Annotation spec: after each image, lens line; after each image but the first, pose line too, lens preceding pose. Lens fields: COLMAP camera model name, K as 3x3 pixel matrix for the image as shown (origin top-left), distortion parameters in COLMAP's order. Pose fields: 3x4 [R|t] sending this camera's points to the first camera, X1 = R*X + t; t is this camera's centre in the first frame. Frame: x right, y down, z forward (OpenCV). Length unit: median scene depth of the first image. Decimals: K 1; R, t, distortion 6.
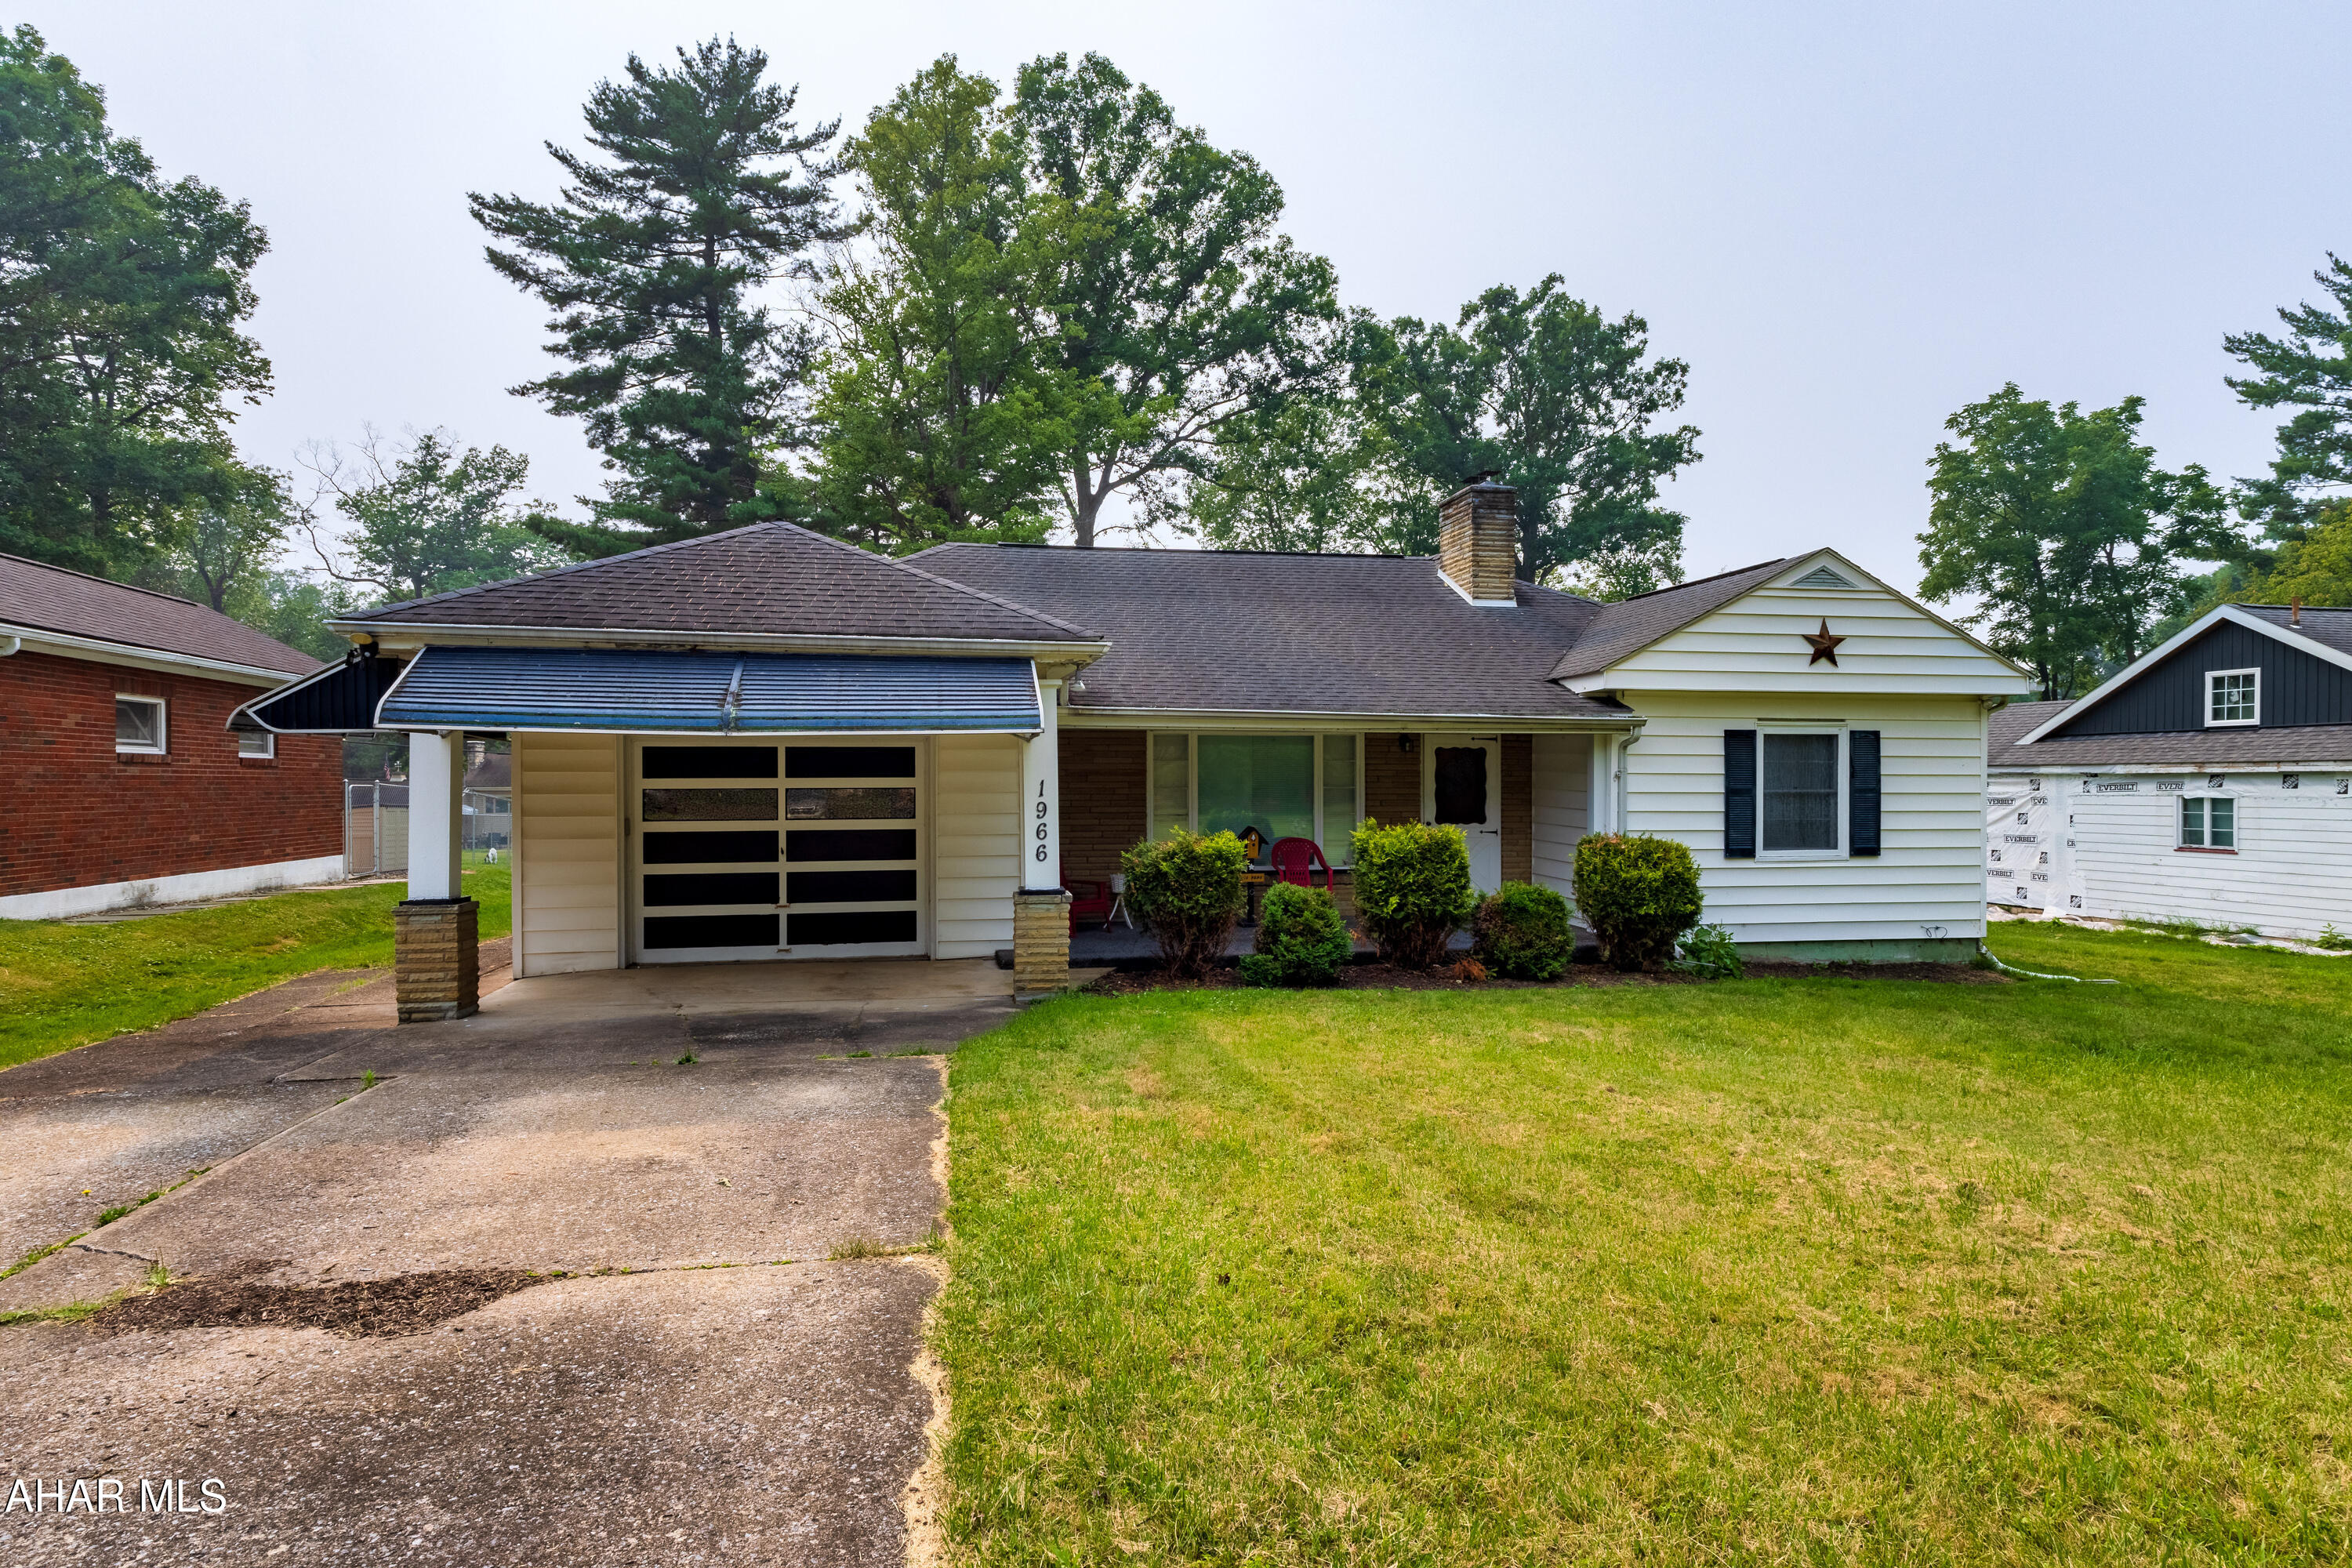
lens RADIAL K [[1305.7, 0, 1176.0], [0, 1305.7, 784.0], [0, 0, 1]] dist [0.006136, 0.000974]
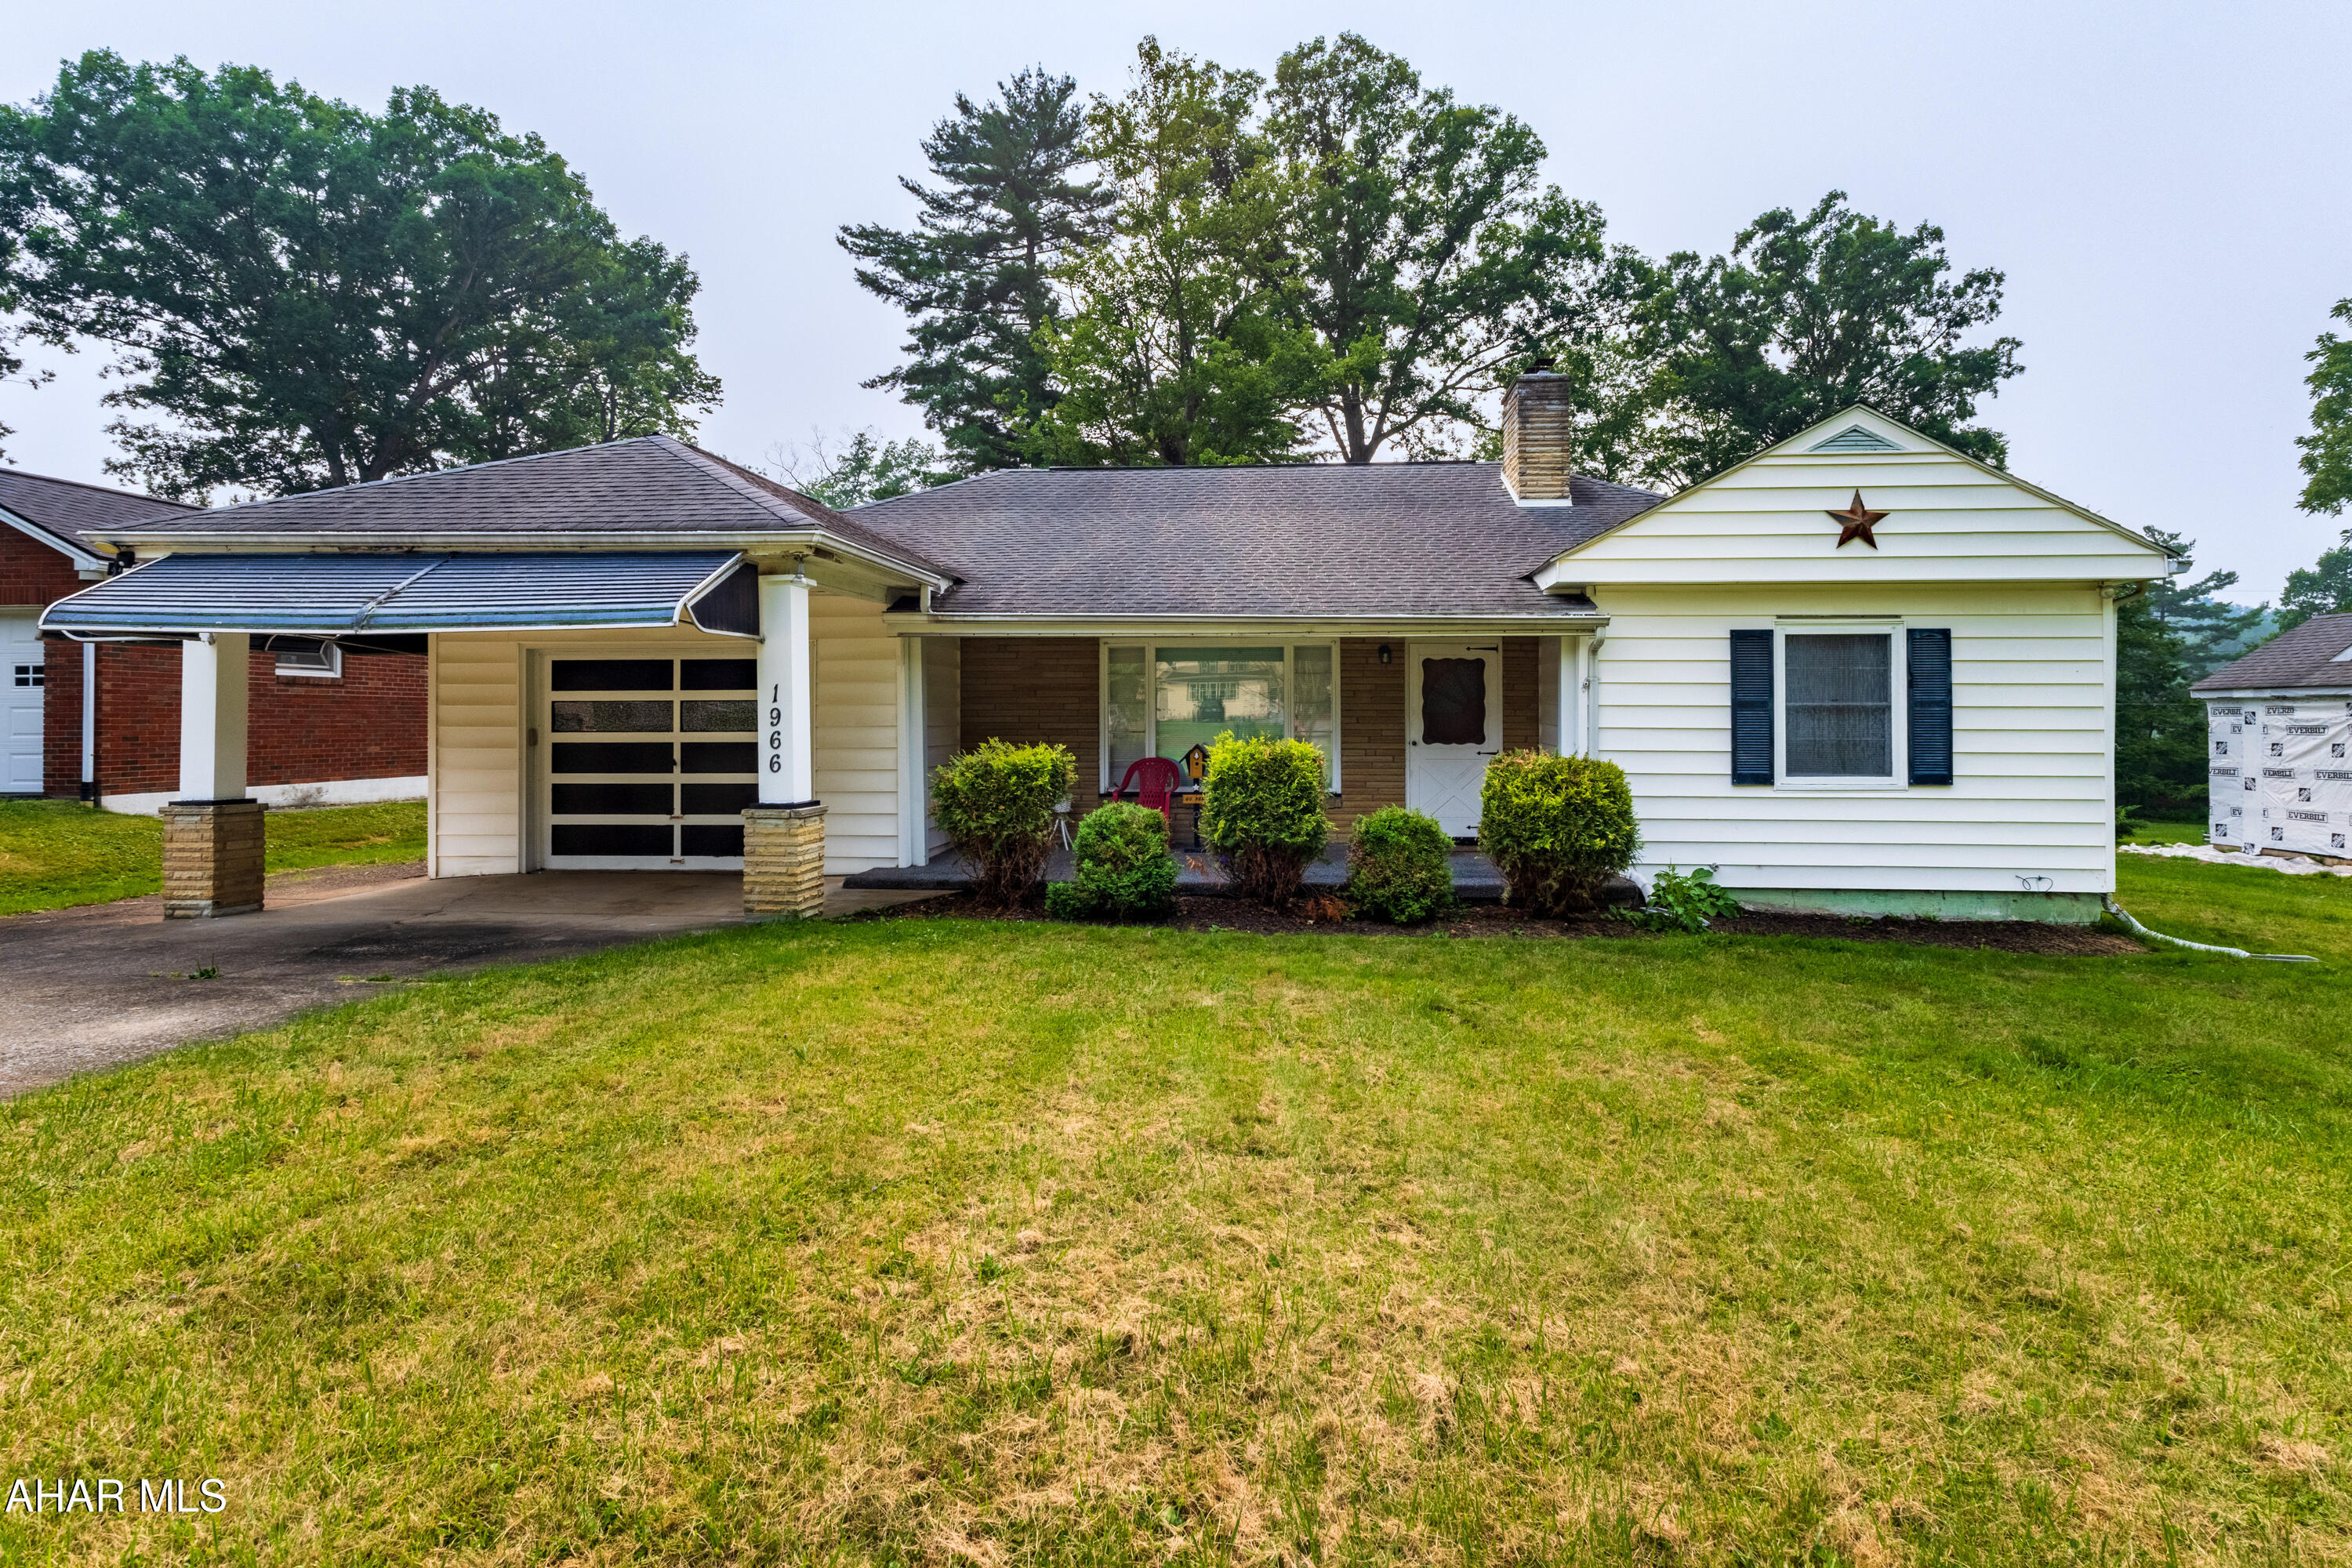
lens RADIAL K [[1161.0, 0, 1244.9], [0, 1161.0, 704.4], [0, 0, 1]] dist [0.001875, 0.000109]
pose [[0.967567, -0.002654, -0.252601, 0.090169], [-0.000671, 0.999914, -0.013076, 0.004577], [0.252614, 0.012821, 0.967482, 0.061568]]
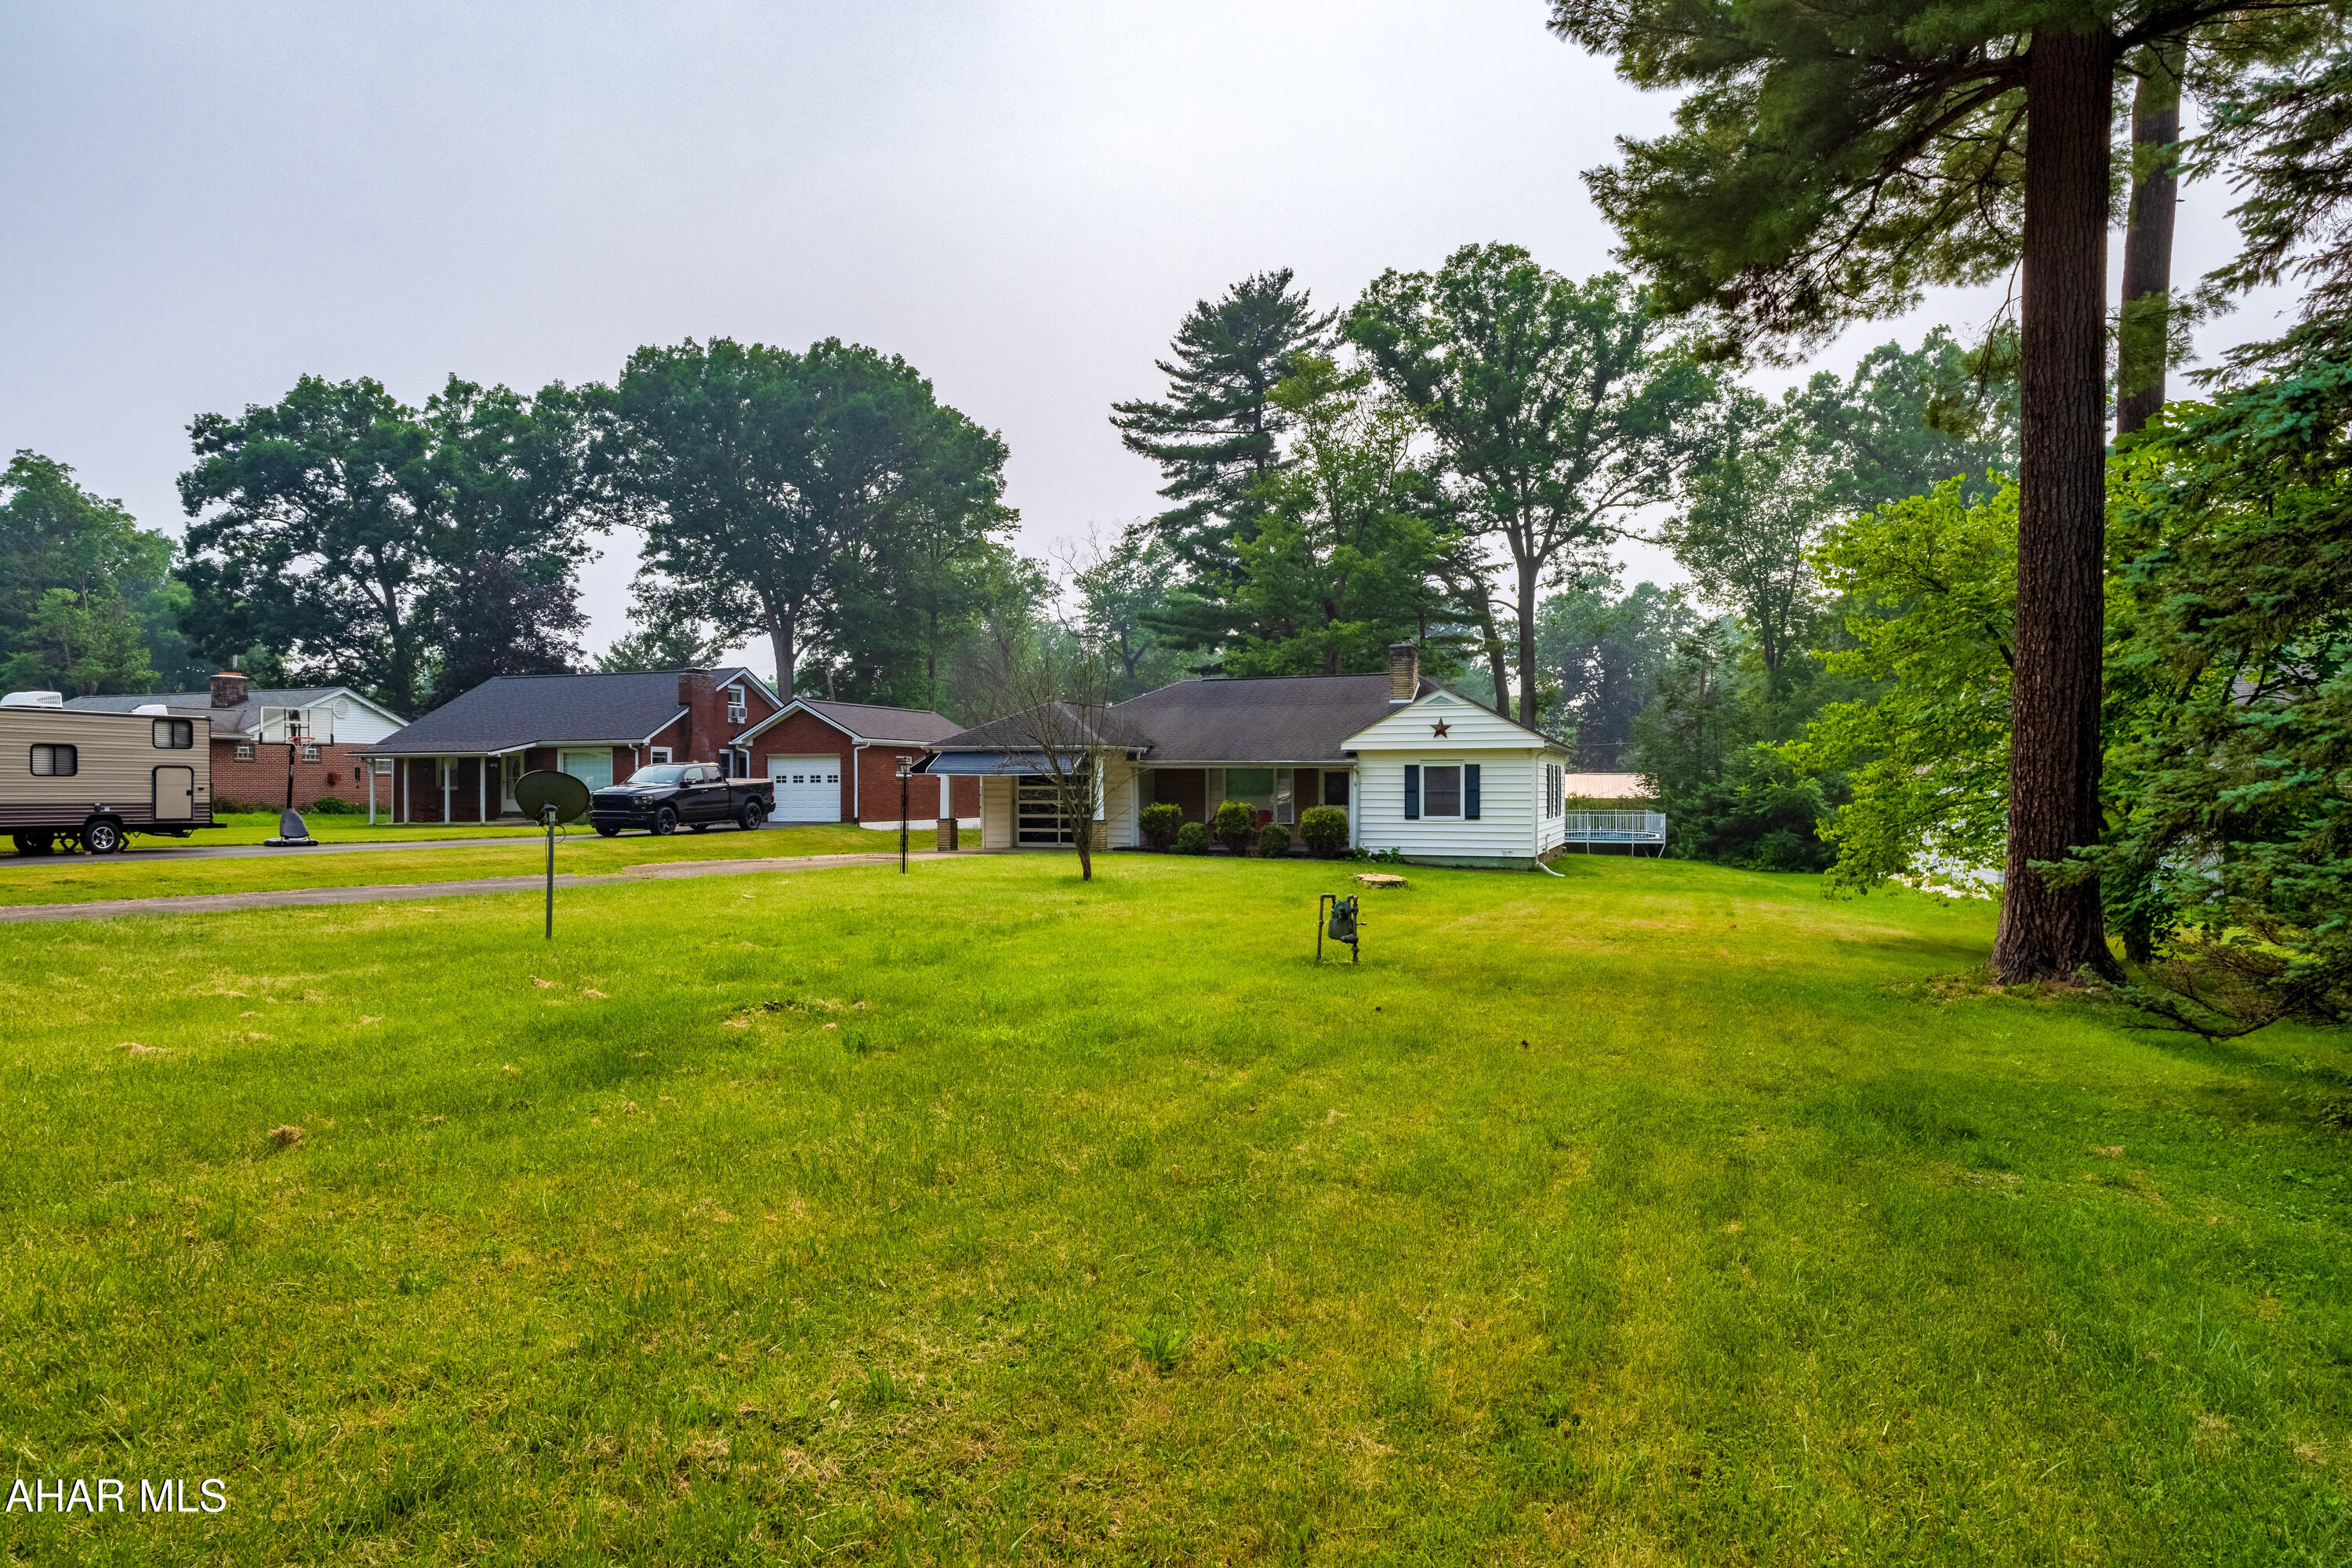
lens RADIAL K [[1490.8, 0, 1176.0], [0, 1490.8, 784.0], [0, 0, 1]] dist [-0.034116, 0.000212]
pose [[0.852364, -0.000691, -0.522948, 0.433562], [0.000647, 1.000000, -0.000268, -0.001945], [0.522948, -0.000110, 0.852365, -0.446232]]
